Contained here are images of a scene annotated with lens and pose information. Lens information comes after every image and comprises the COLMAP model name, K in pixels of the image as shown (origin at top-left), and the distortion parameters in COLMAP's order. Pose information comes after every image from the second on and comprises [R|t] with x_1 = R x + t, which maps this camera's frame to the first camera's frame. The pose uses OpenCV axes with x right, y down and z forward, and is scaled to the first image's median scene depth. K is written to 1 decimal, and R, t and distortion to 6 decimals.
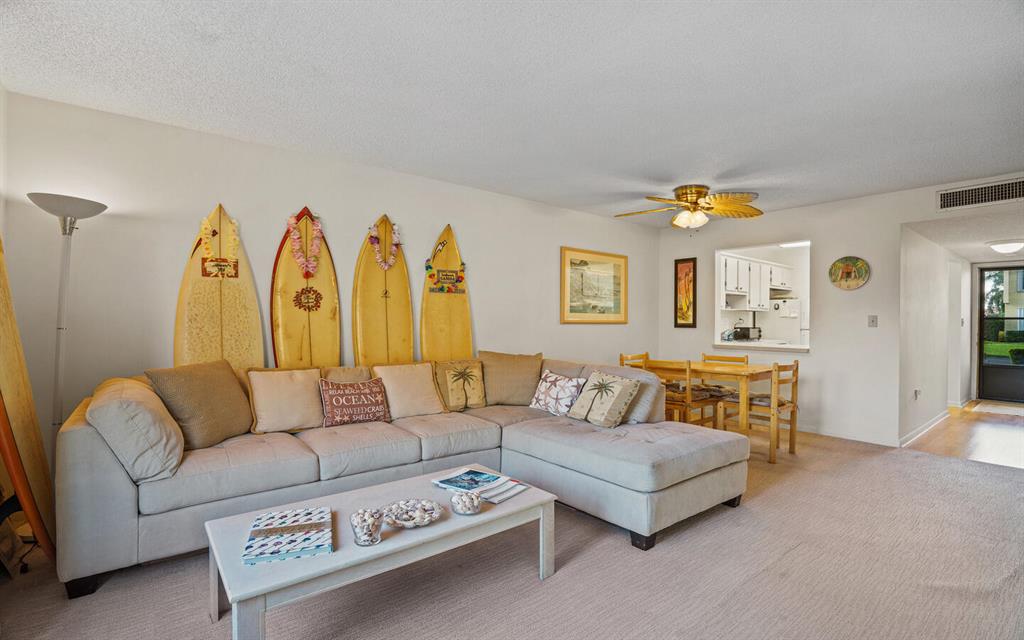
lens RADIAL K [[482.3, 0, 517.4], [0, 482.3, 319.1], [0, 0, 1]] dist [-0.056449, 0.021131]
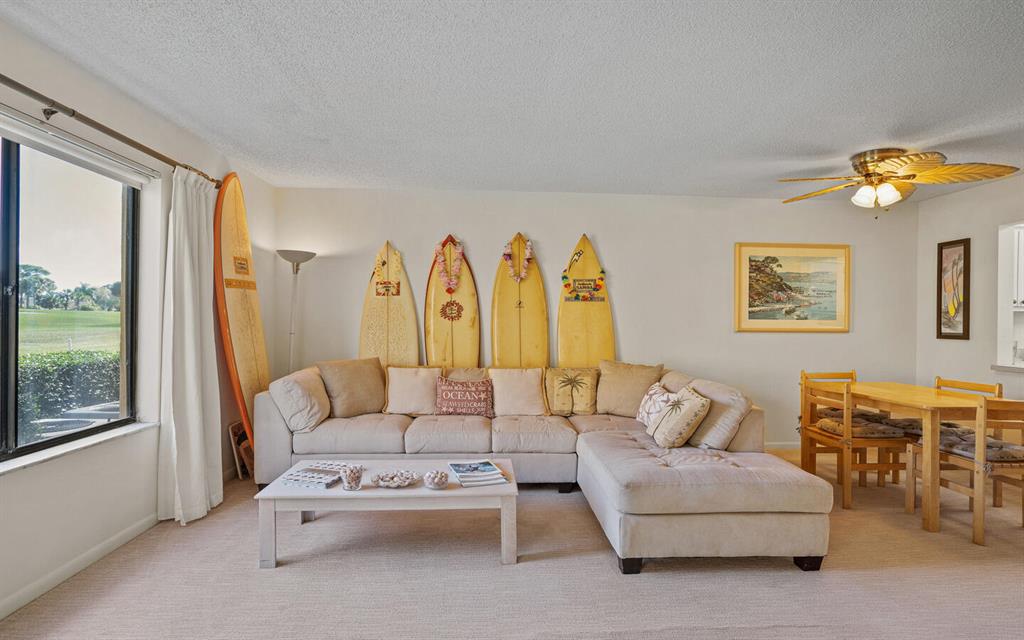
lens RADIAL K [[528.8, 0, 512.0], [0, 528.8, 320.0], [0, 0, 1]] dist [-0.044442, 0.028393]
pose [[0.806217, -0.001492, -0.591618, 0.415220], [0.000020, 0.999997, -0.002495, -0.012806], [0.591620, 0.002000, 0.806215, 0.007232]]
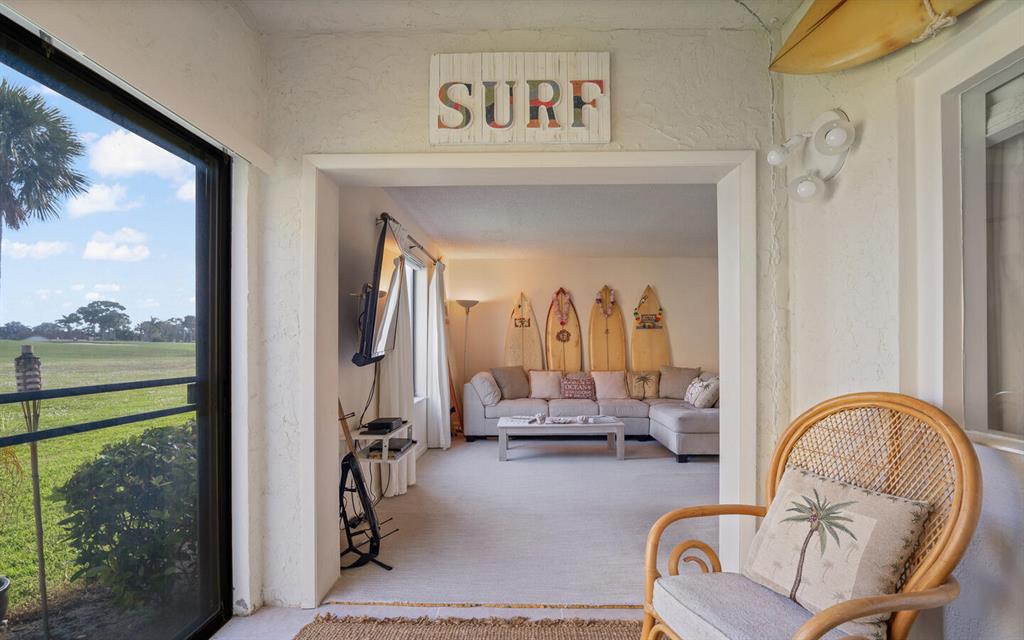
lens RADIAL K [[526.7, 0, 510.6], [0, 526.7, 351.9], [0, 0, 1]] dist [-0.039075, 0.026018]
pose [[0.752755, -0.004770, -0.658284, 0.679662], [0.012041, 0.999906, 0.006525, 0.004454], [0.658191, -0.012838, 0.752742, -0.622743]]
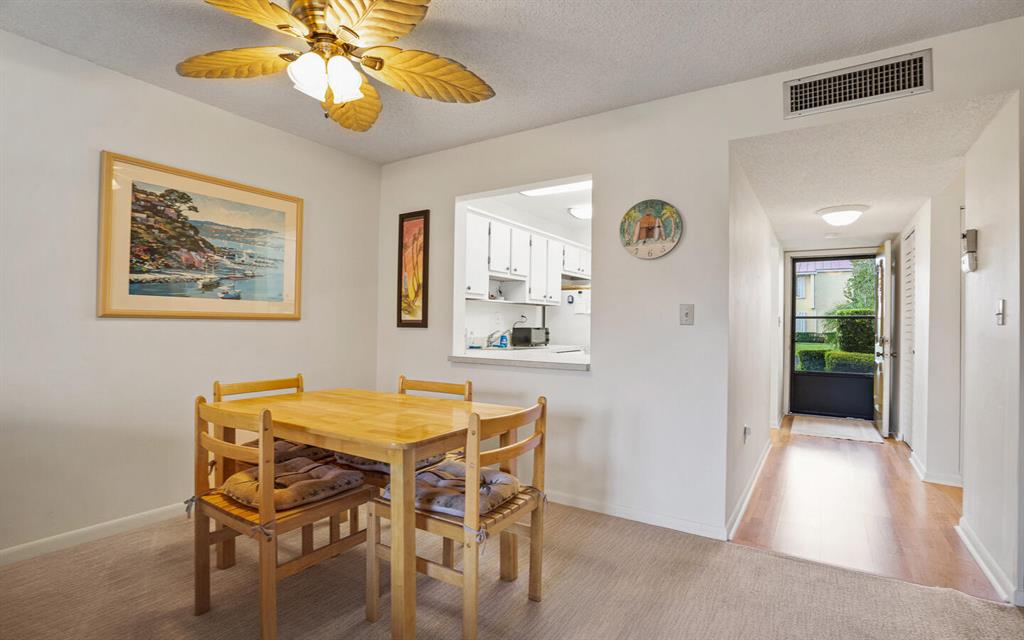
lens RADIAL K [[482.3, 0, 517.4], [0, 482.3, 319.1], [0, 0, 1]] dist [-0.056449, 0.021131]
pose [[0.949622, 0.006401, 0.313334, 0.424611], [-0.004902, 0.999972, -0.005570, 0.015185], [-0.313361, 0.003753, 0.949627, 0.574545]]
